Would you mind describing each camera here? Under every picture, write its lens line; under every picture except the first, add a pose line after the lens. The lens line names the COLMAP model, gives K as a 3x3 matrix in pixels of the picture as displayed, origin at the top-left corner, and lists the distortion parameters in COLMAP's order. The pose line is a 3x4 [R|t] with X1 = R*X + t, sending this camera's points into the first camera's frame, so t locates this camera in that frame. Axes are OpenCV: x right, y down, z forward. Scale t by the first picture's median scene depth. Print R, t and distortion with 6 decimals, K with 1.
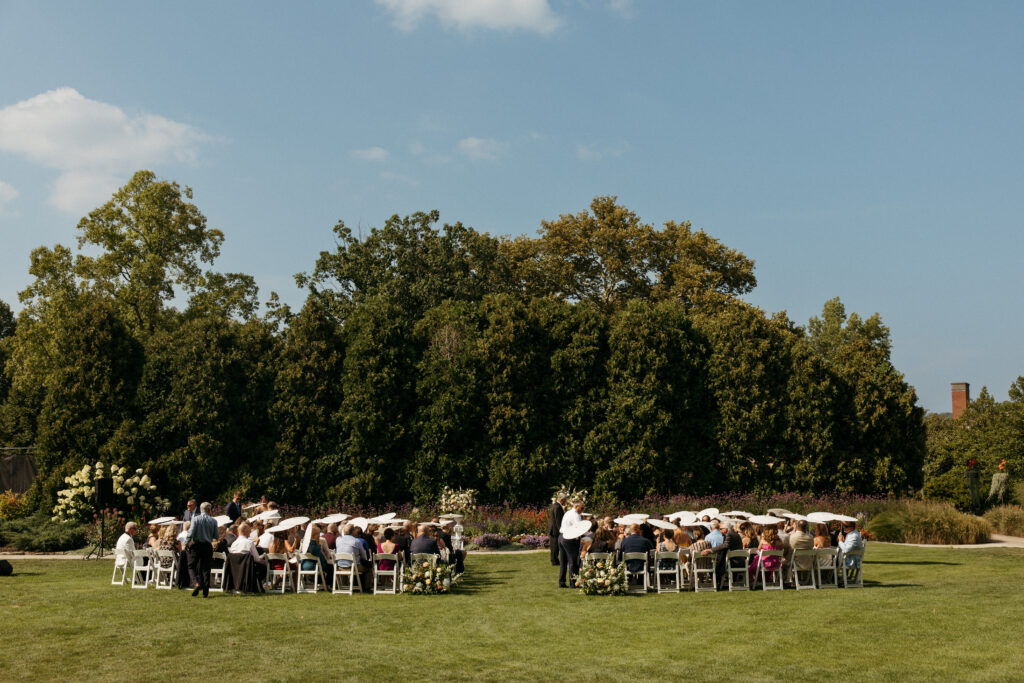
lens RADIAL K [[1201.6, 0, 515.7], [0, 1201.6, 340.5], [0, 0, 1]] dist [-0.002926, 0.022754]
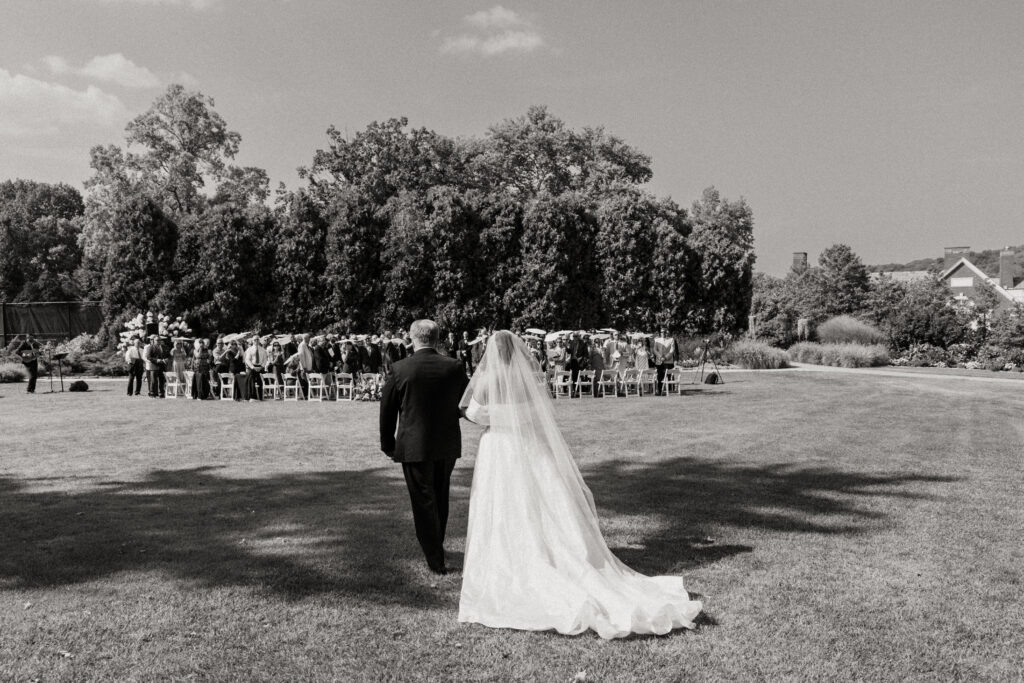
lens RADIAL K [[934.3, 0, 511.0], [0, 934.3, 389.2], [0, 0, 1]] dist [0.000432, 0.004590]
pose [[0.999750, -0.003351, 0.022097, 0.040881], [-0.000714, 0.983400, 0.181451, -0.005635], [-0.022338, -0.181421, 0.983152, -0.070292]]
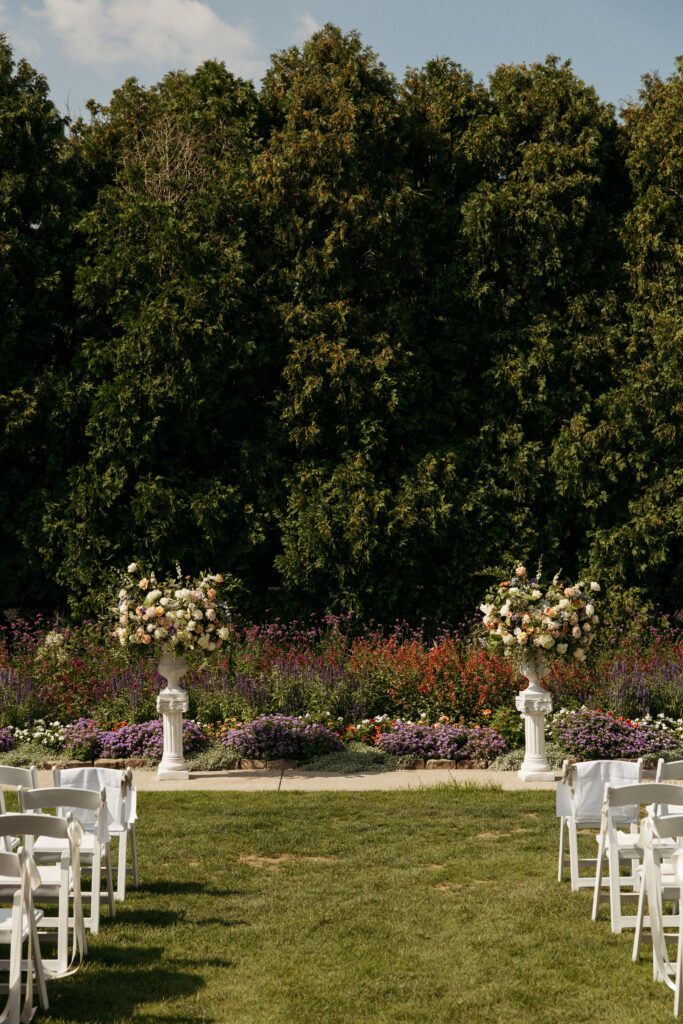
lens RADIAL K [[1570.7, 0, 341.5], [0, 1570.7, 512.0], [0, 0, 1]] dist [0.014474, 0.009787]
pose [[0.999951, 0.009368, -0.003073, -0.003535], [-0.009125, 0.997409, 0.071354, 0.070766], [0.003734, -0.071323, 0.997446, 0.537267]]
